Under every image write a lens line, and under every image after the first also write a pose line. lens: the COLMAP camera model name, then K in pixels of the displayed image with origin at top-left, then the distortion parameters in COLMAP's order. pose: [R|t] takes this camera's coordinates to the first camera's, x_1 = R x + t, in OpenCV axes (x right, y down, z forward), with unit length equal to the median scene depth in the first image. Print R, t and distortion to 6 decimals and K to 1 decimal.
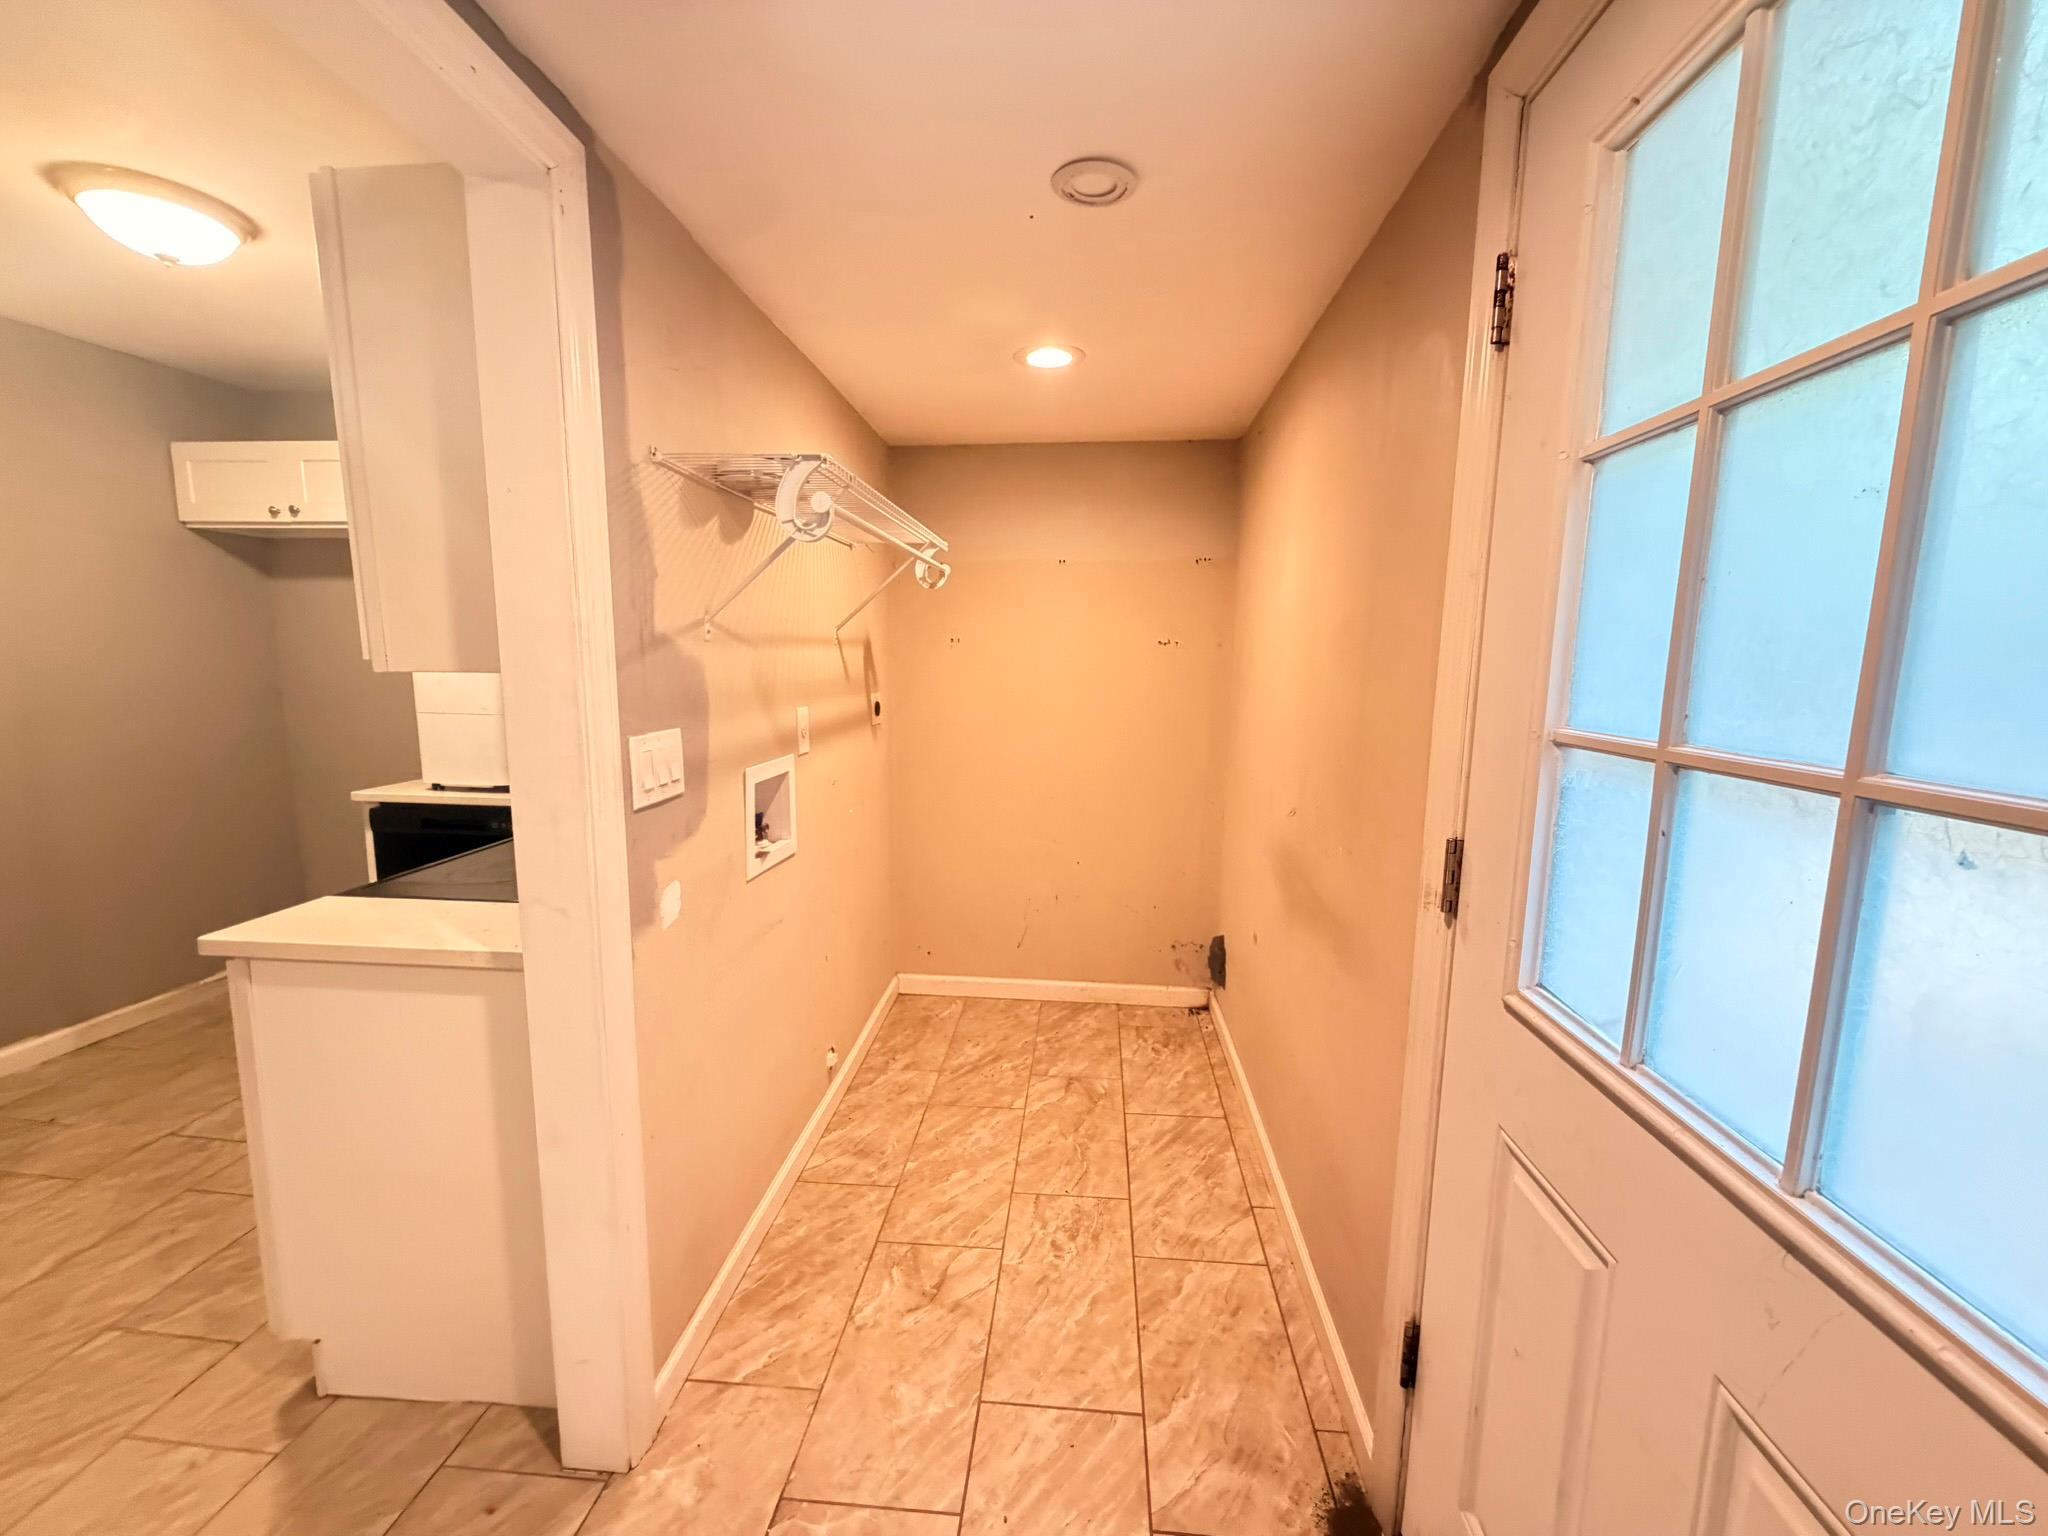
lens RADIAL K [[815.2, 0, 1015.8], [0, 815.2, 770.2], [0, 0, 1]] dist [0.001910, -0.000364]
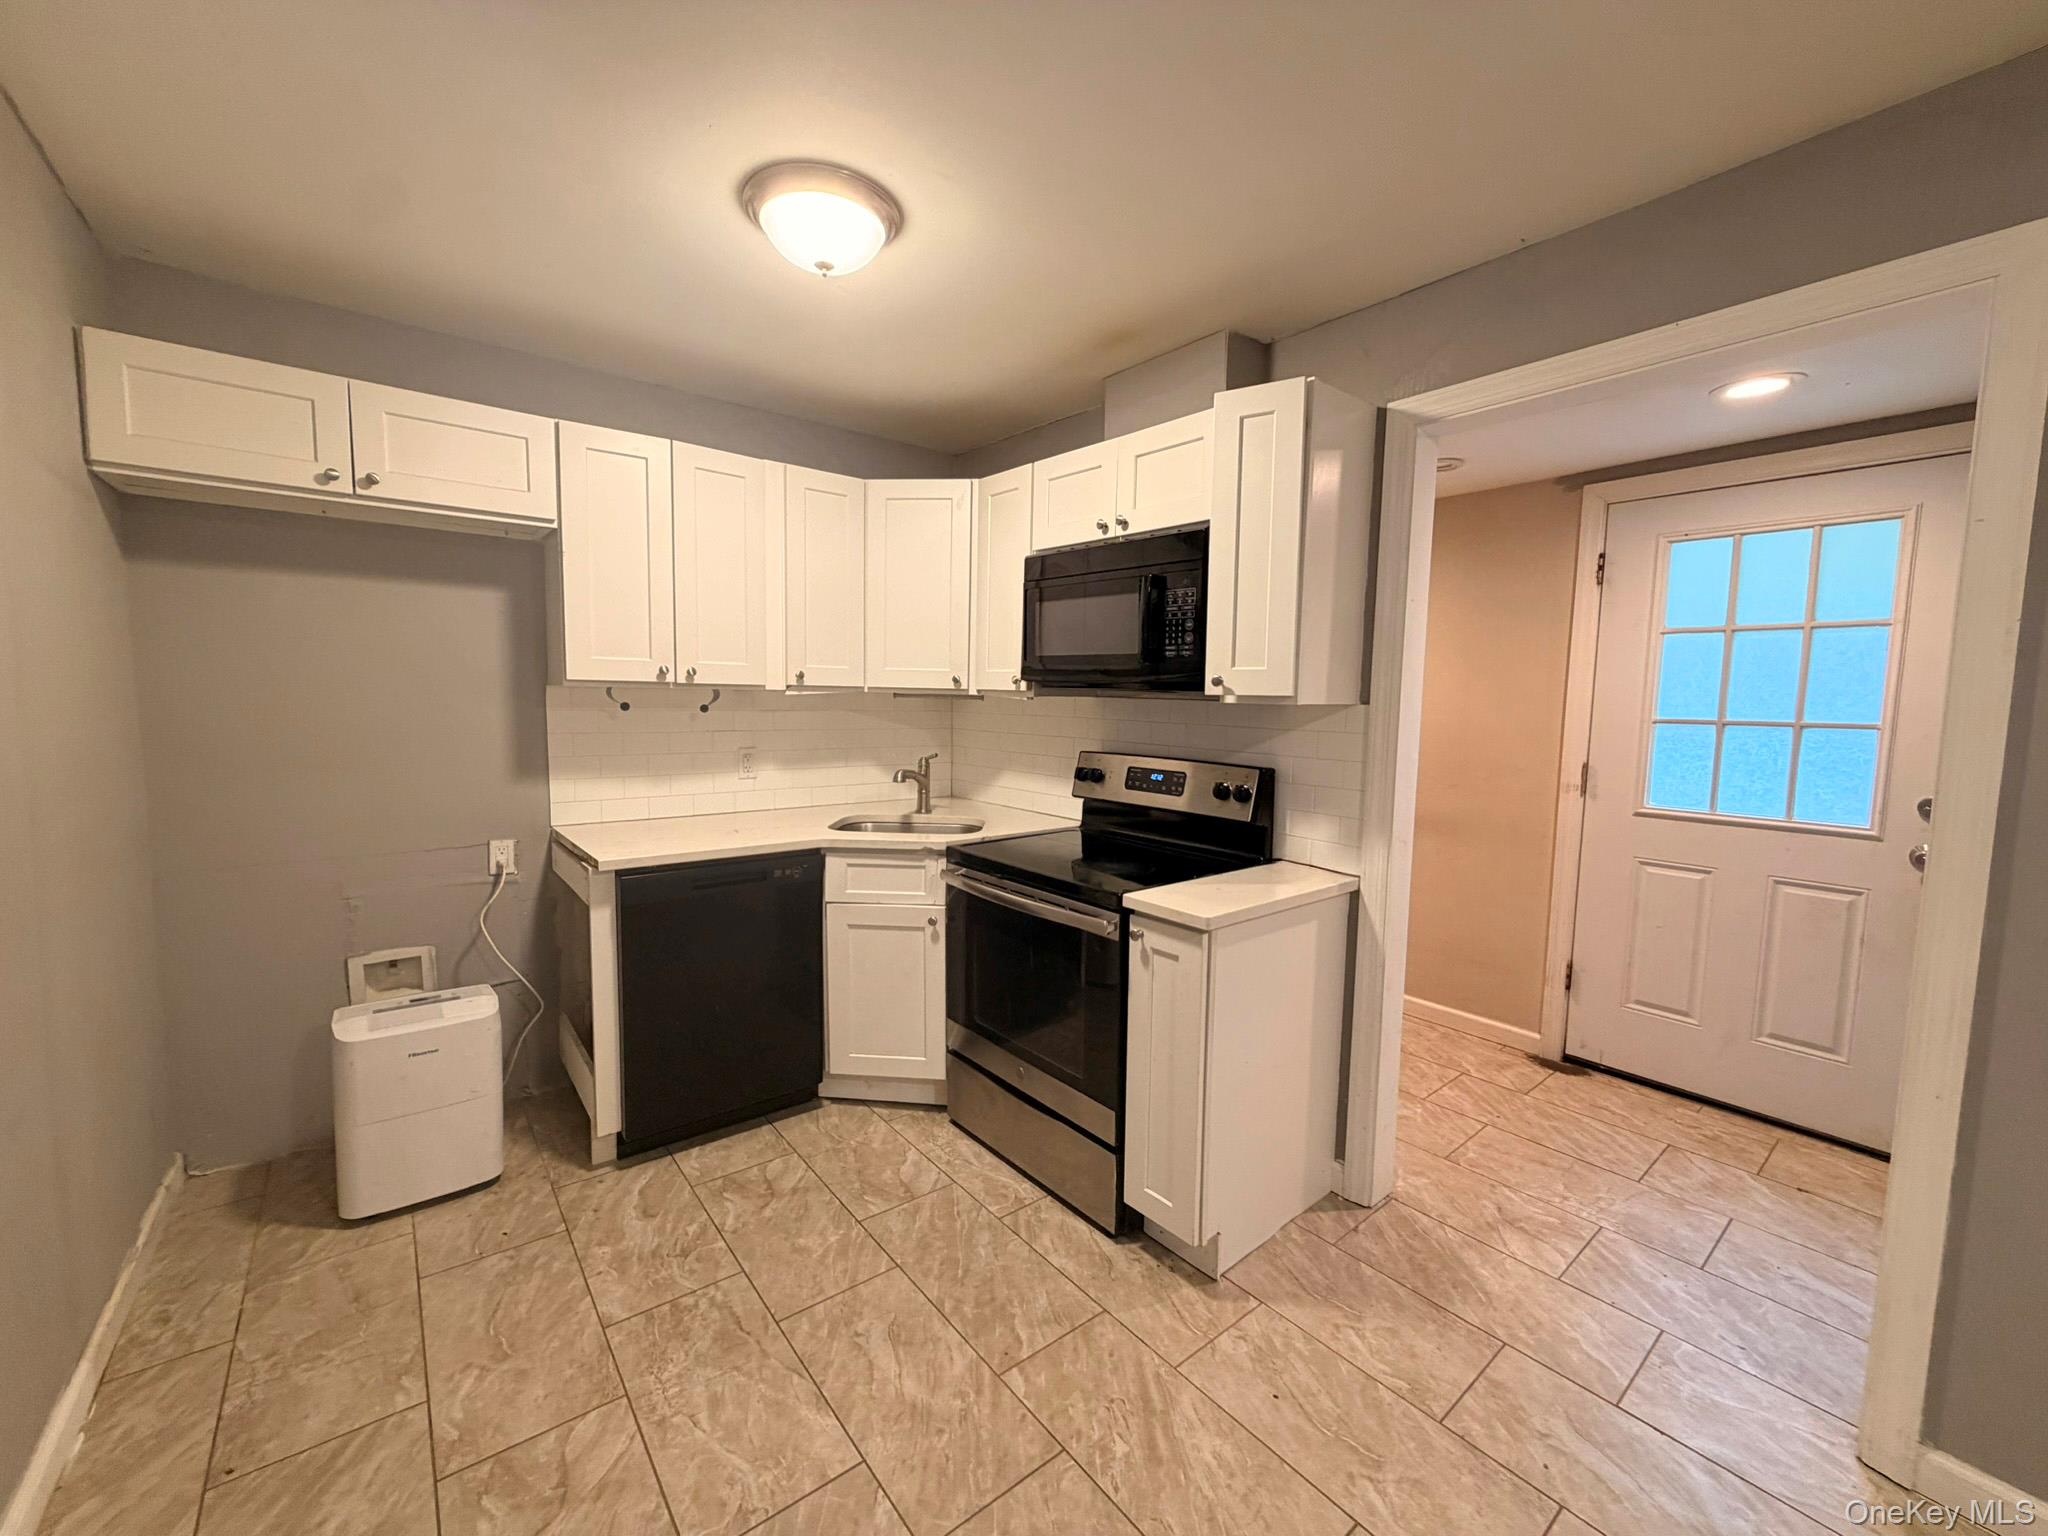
lens RADIAL K [[815.2, 0, 1015.8], [0, 815.2, 770.2], [0, 0, 1]] dist [0.001910, -0.000364]
pose [[0.720753, -0.065161, 0.690122, -1.698445], [0.090442, 0.995902, -0.000424, -0.037474], [-0.687266, 0.062722, 0.723692, 0.229757]]
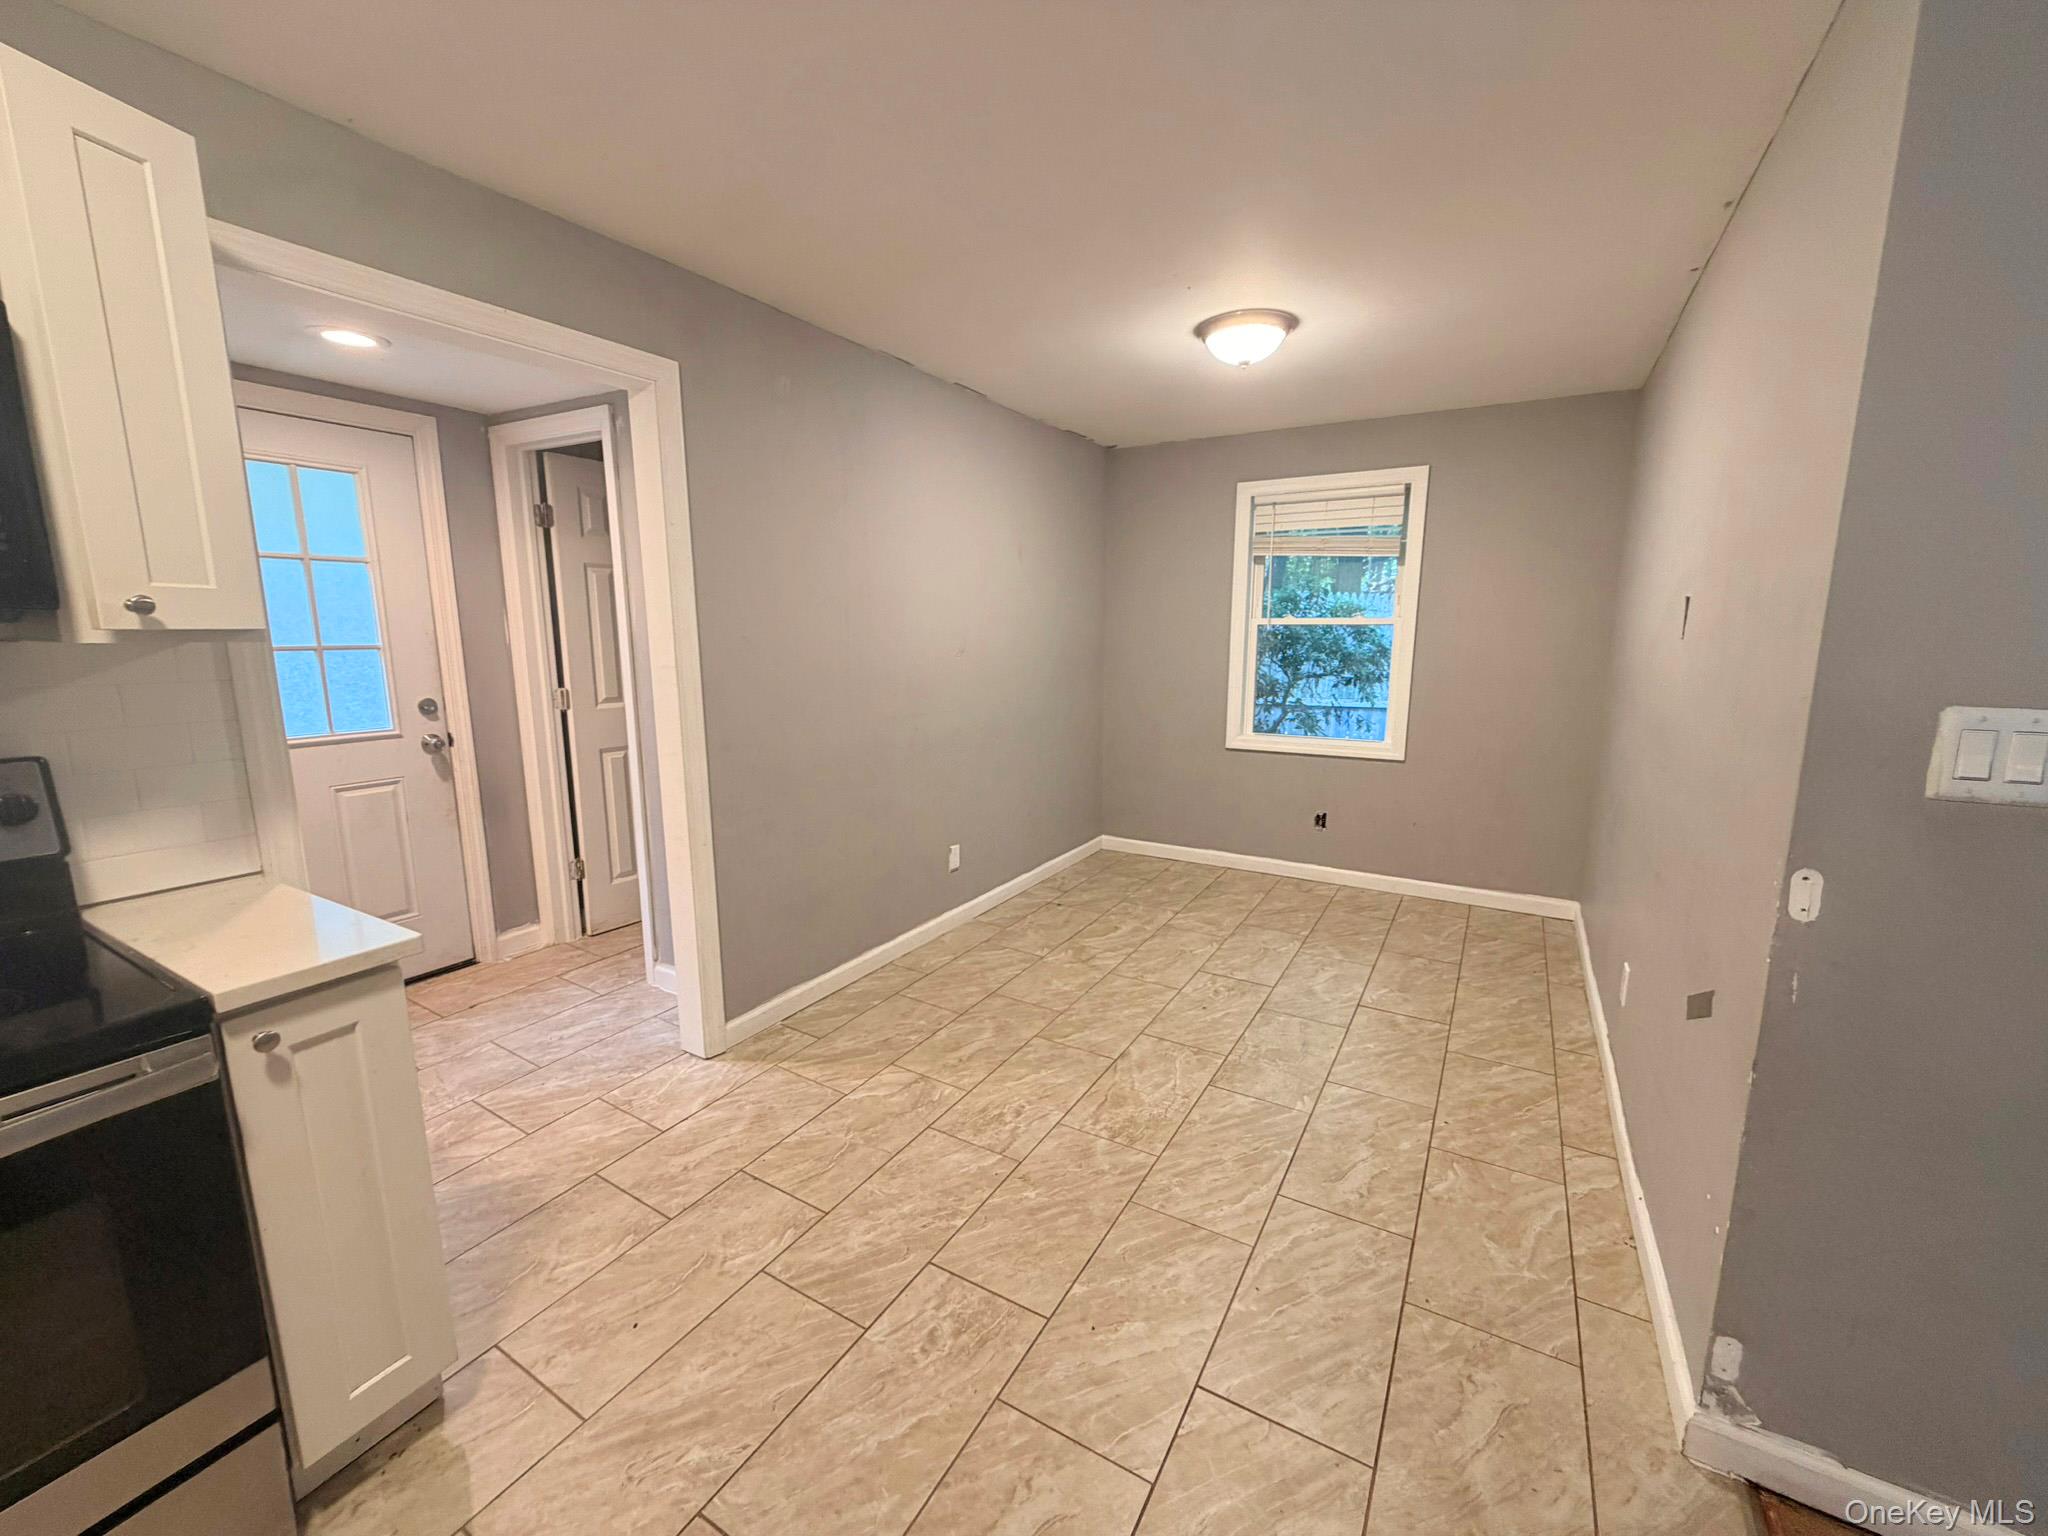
lens RADIAL K [[815.2, 0, 1015.8], [0, 815.2, 770.2], [0, 0, 1]] dist [0.001910, -0.000364]
pose [[-0.902129, -0.085165, 0.422977, -1.632087], [0.049410, 0.953485, 0.297363, -0.176059], [-0.428628, 0.289159, -0.855959, 1.191394]]
